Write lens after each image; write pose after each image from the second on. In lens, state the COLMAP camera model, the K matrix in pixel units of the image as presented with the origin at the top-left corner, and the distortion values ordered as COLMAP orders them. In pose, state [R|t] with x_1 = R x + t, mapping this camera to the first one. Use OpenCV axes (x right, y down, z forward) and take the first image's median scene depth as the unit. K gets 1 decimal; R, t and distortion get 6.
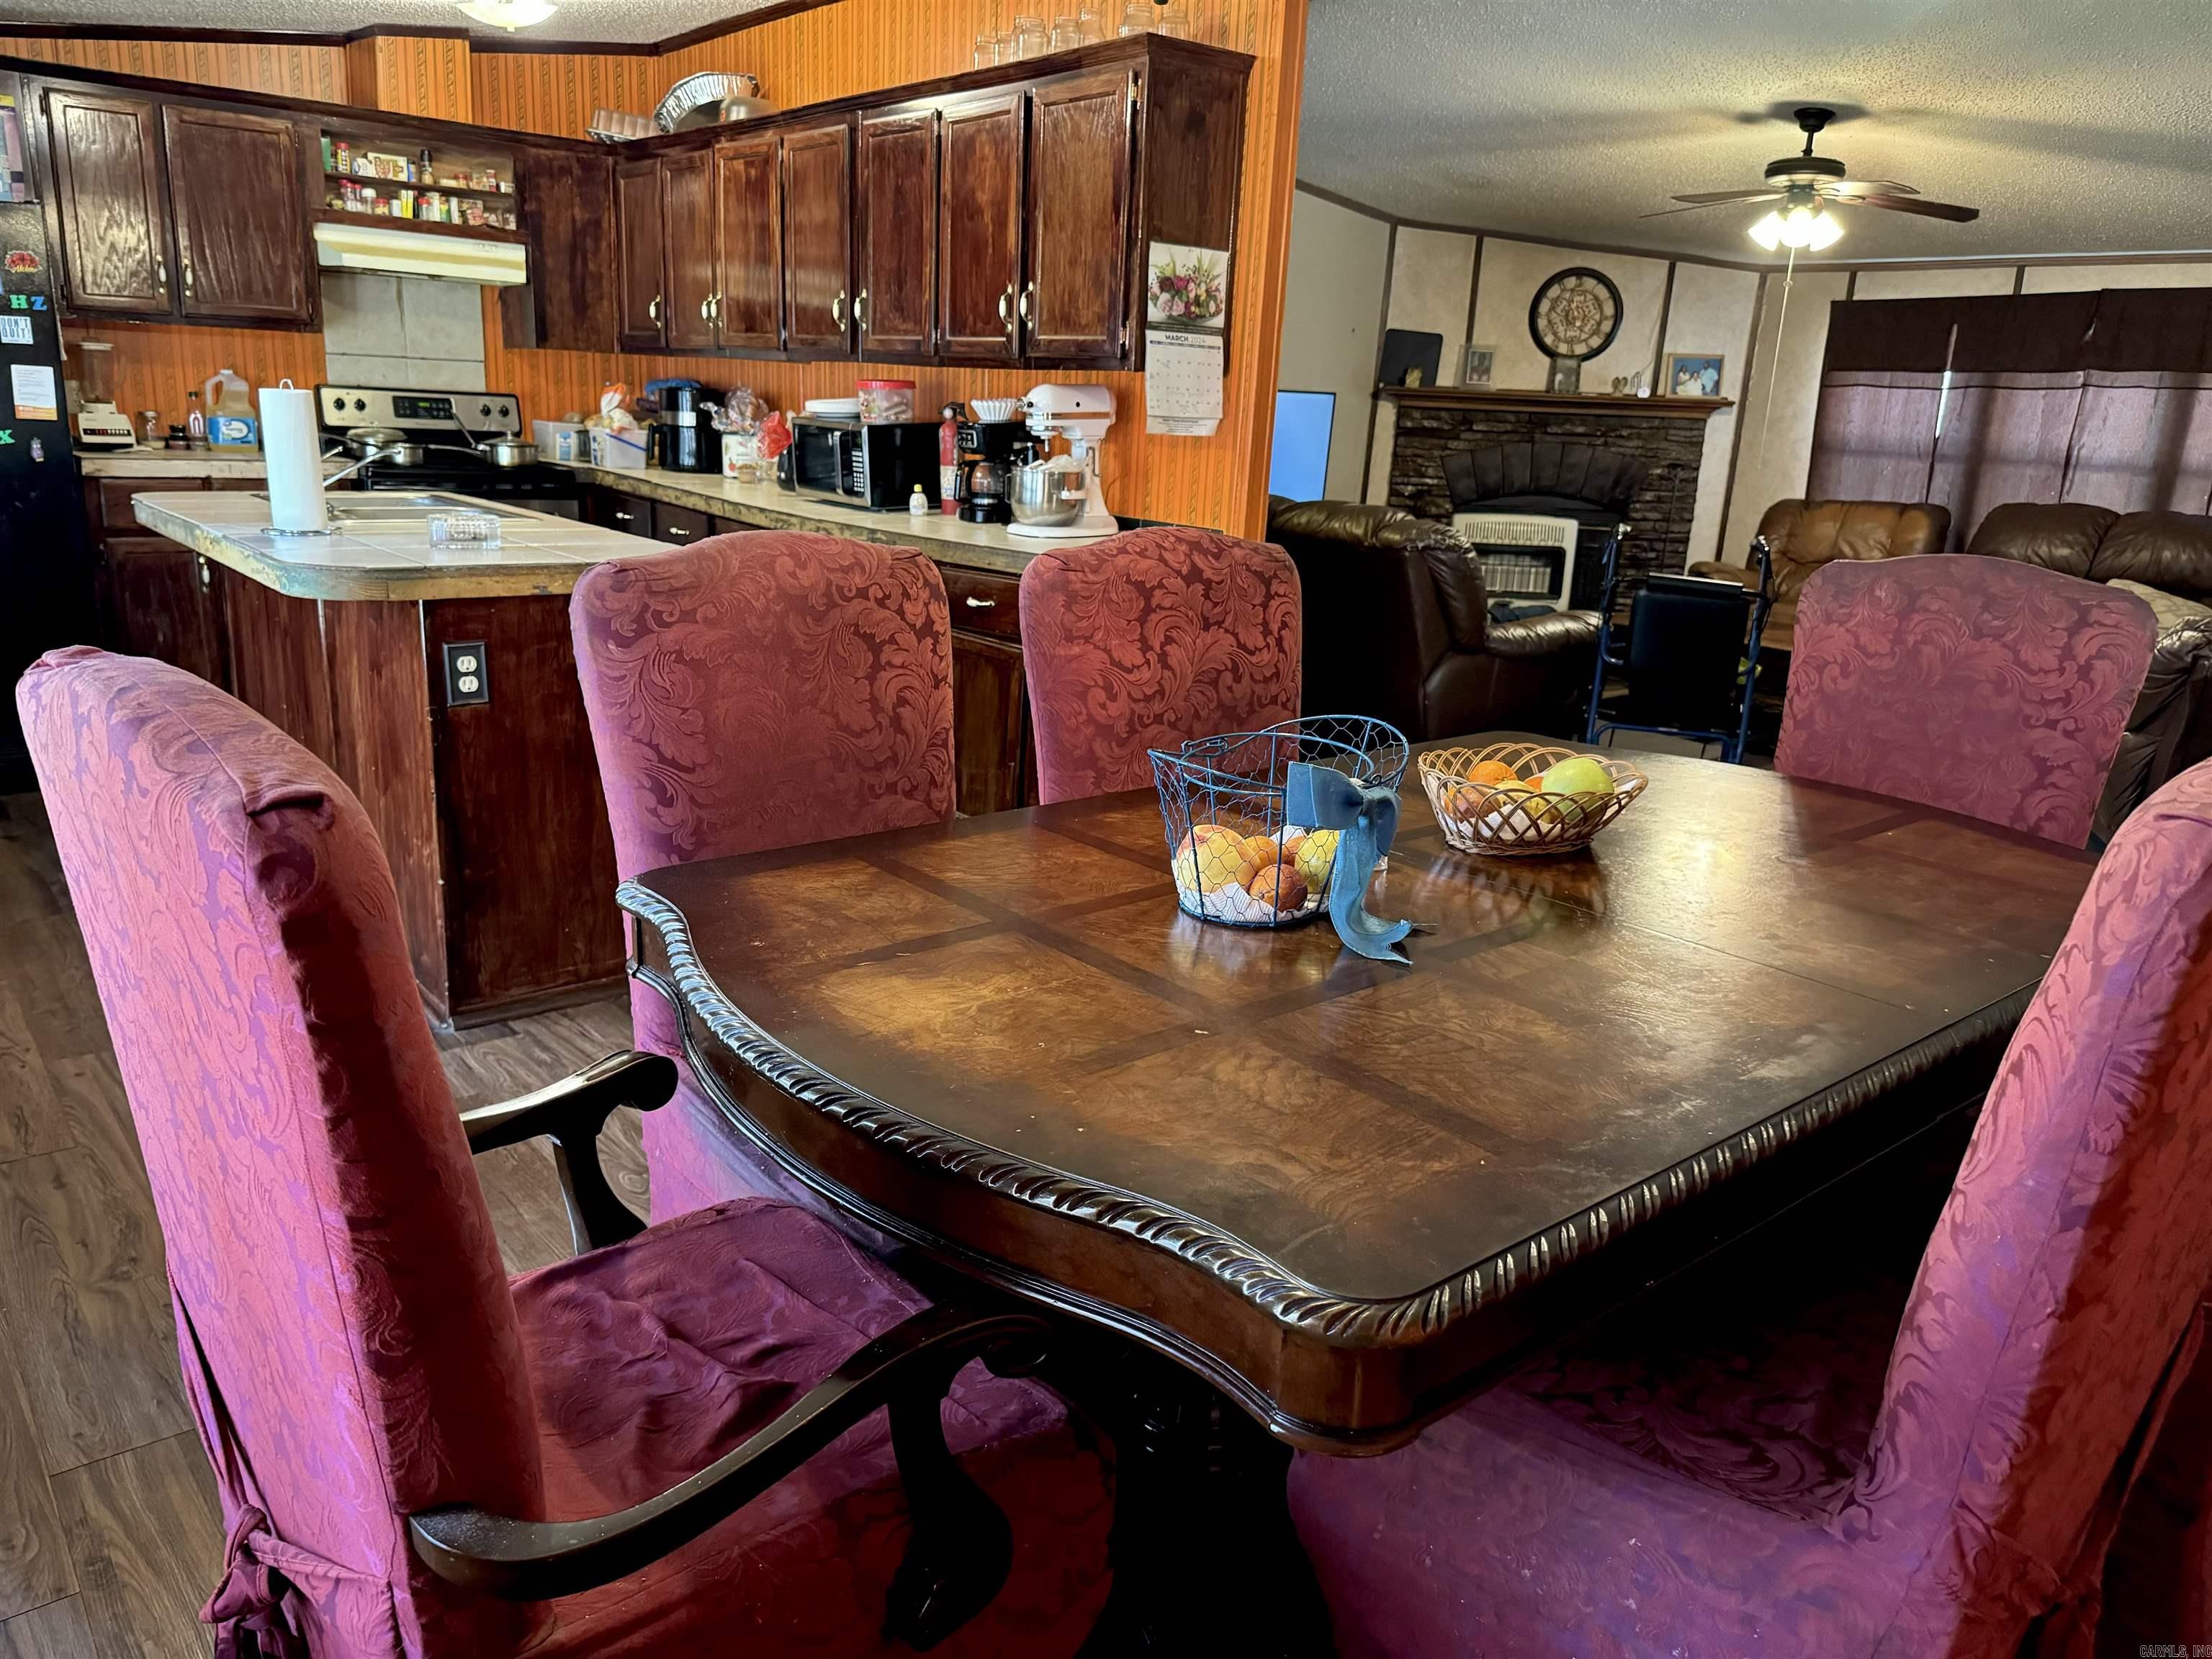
lens RADIAL K [[1580.7, 0, 1117.5], [0, 1580.7, 838.8], [0, 0, 1]] dist [0.039684, -0.045278]
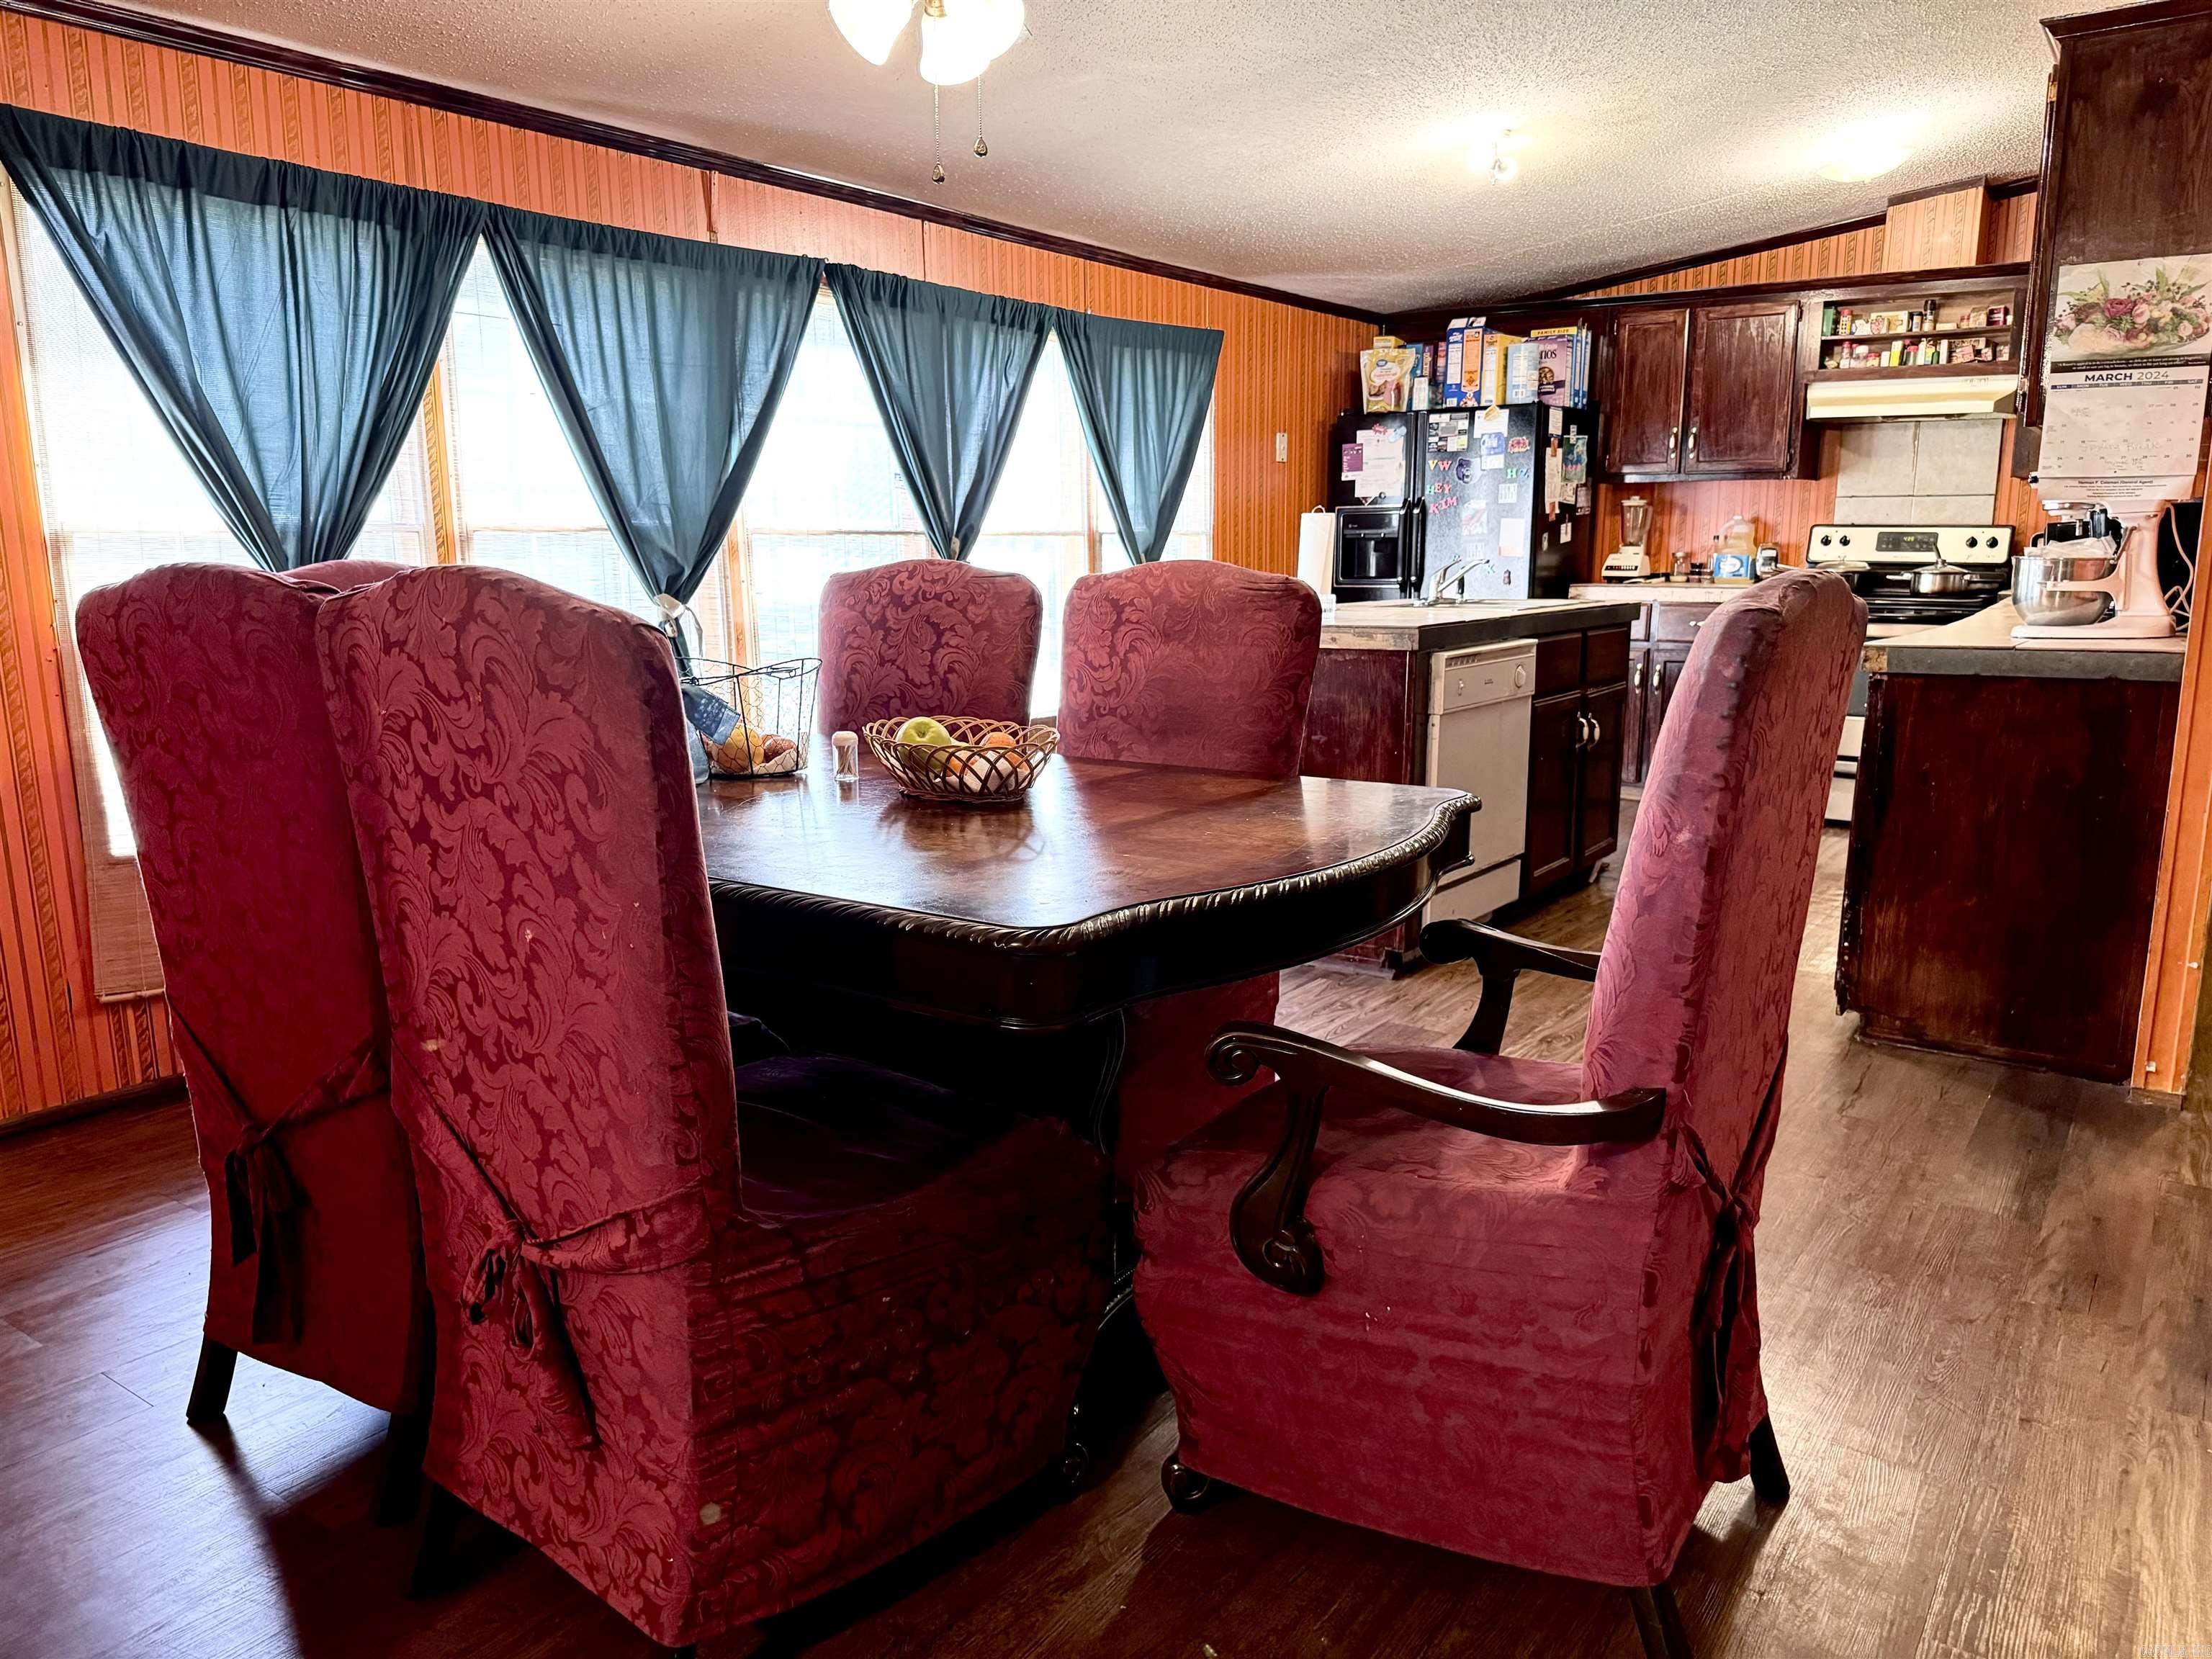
lens RADIAL K [[1580.7, 0, 1117.5], [0, 1580.7, 838.8], [0, 0, 1]] dist [0.039684, -0.045278]
pose [[0.259848, 0.130190, -0.956833, 0.674552], [-0.242538, 0.967906, 0.065831, -0.034649], [0.934695, 0.214962, 0.283085, 0.380111]]
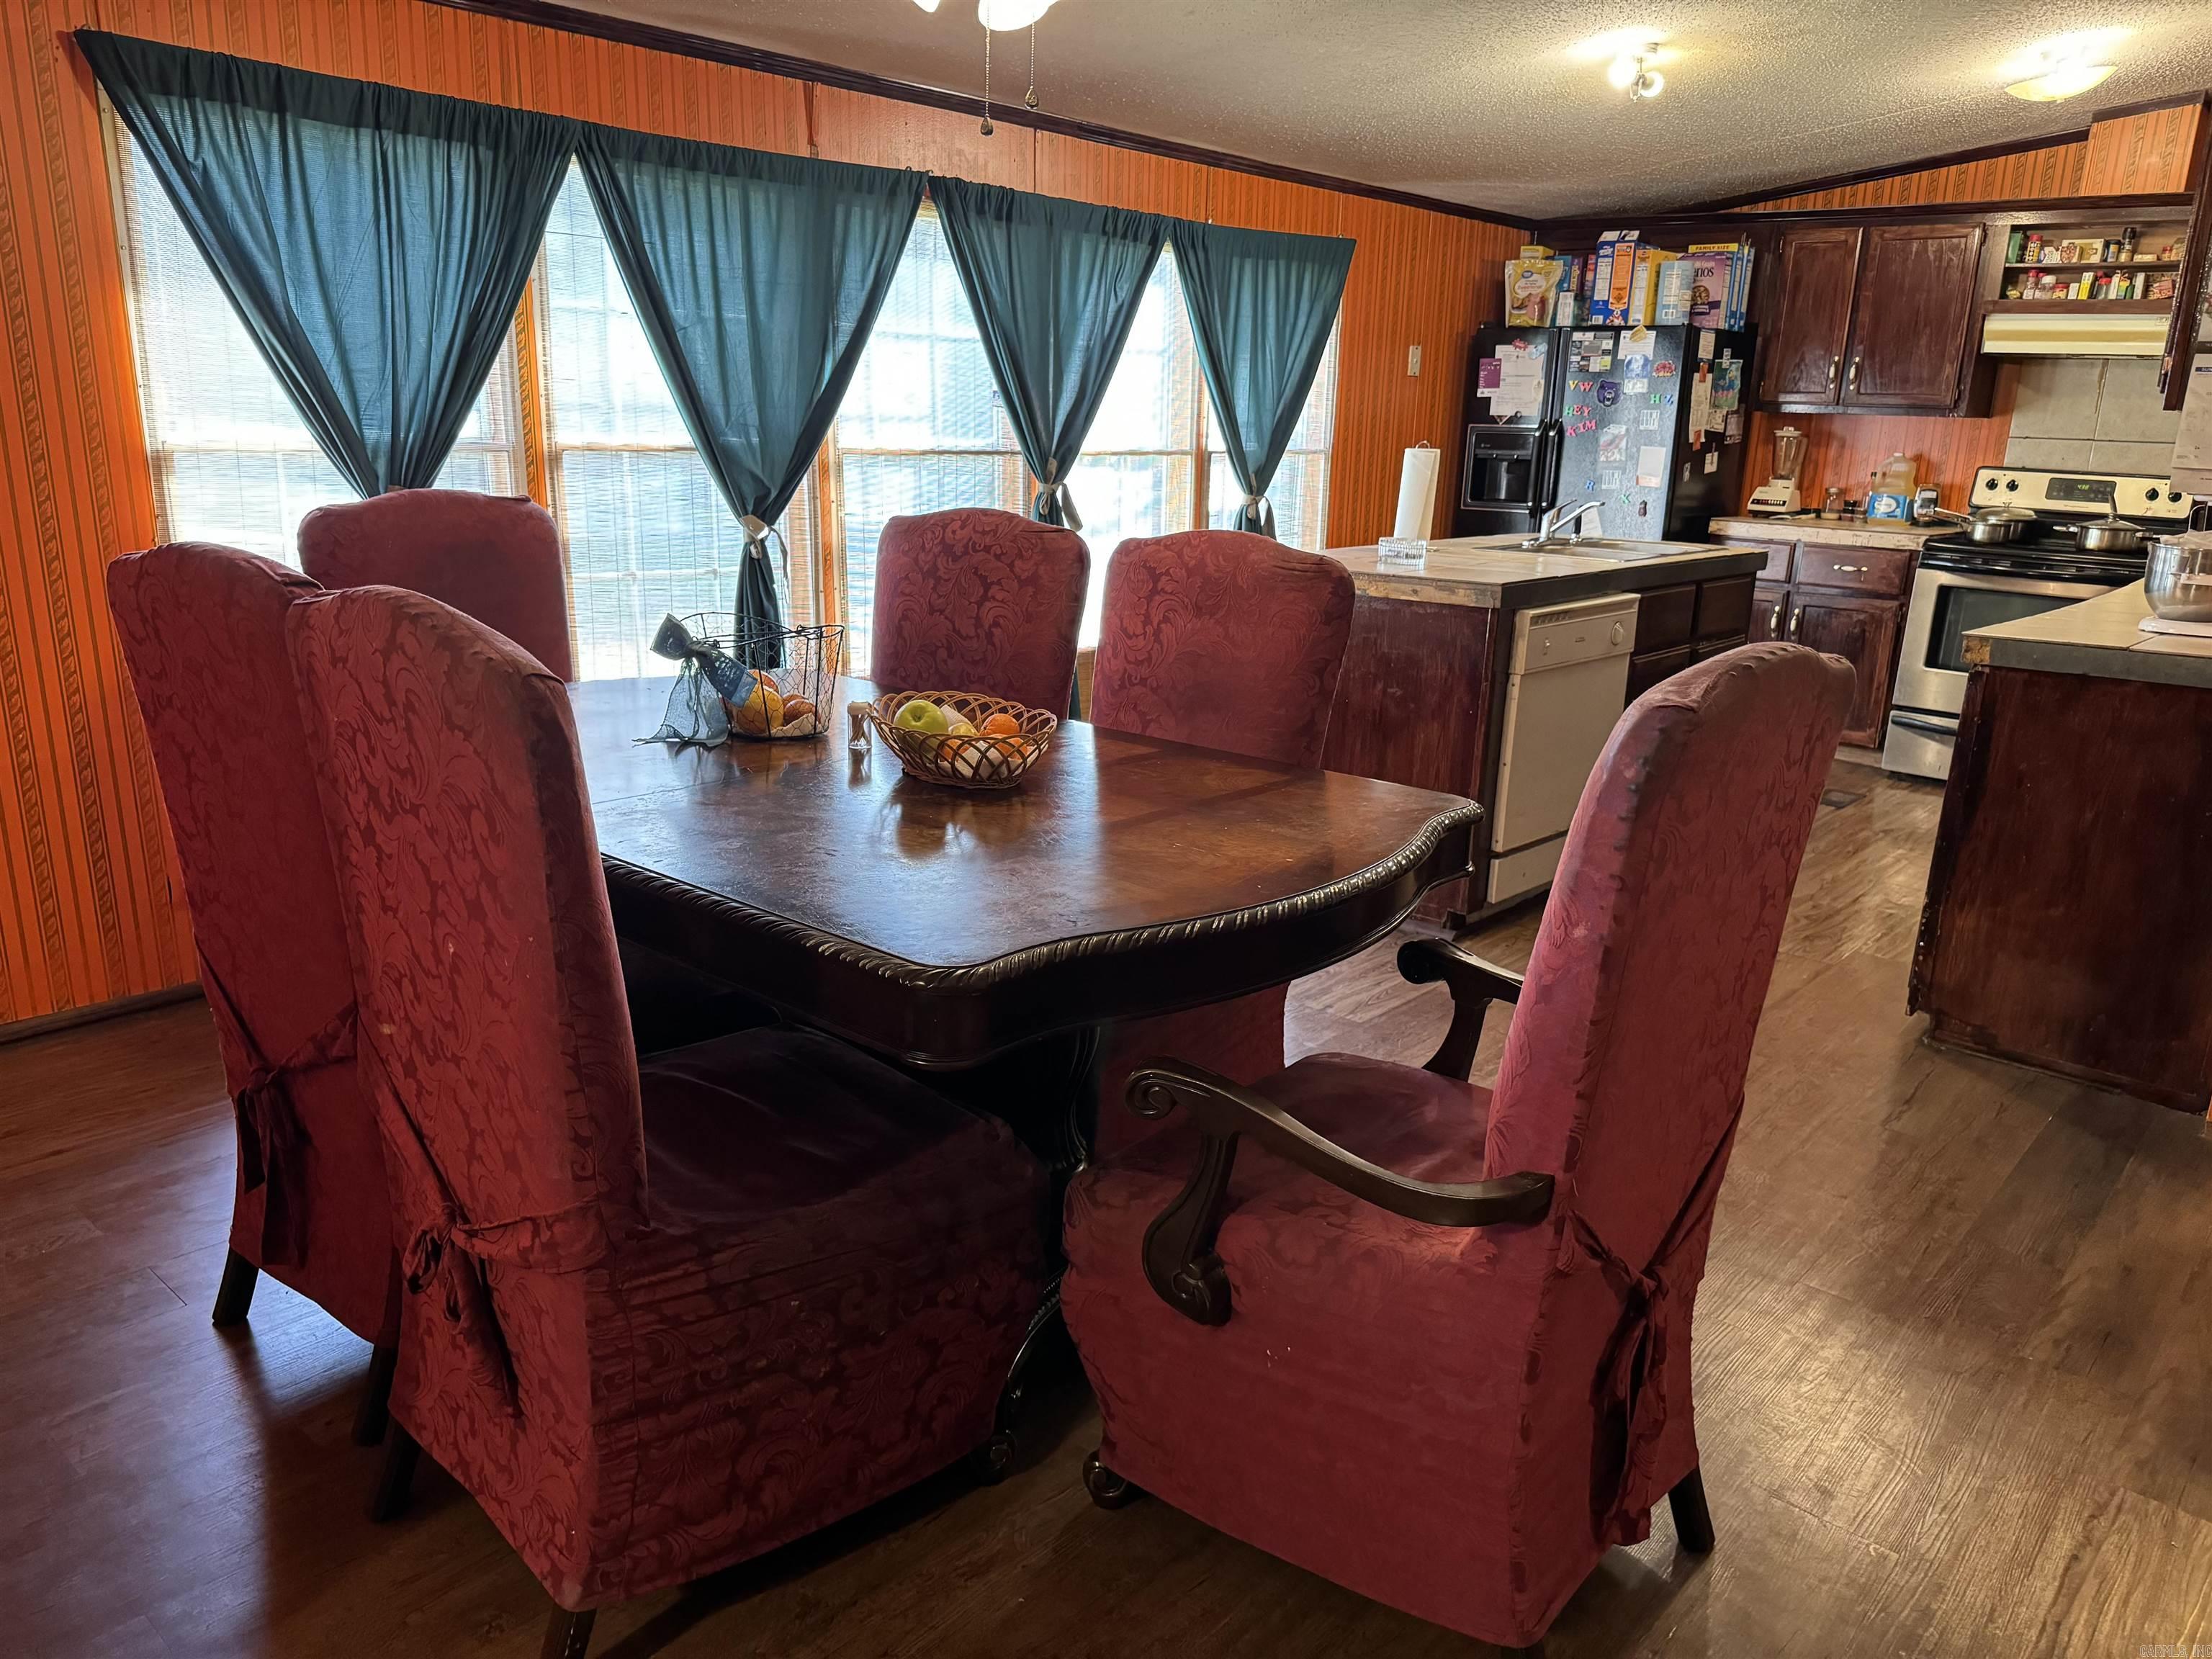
lens RADIAL K [[1580.7, 0, 1117.5], [0, 1580.7, 838.8], [0, 0, 1]] dist [0.039684, -0.045278]
pose [[0.156528, 0.215397, -0.963900, 0.680086], [-0.286630, 0.943836, 0.164367, -0.086945], [0.945168, 0.250554, 0.209476, 0.423954]]
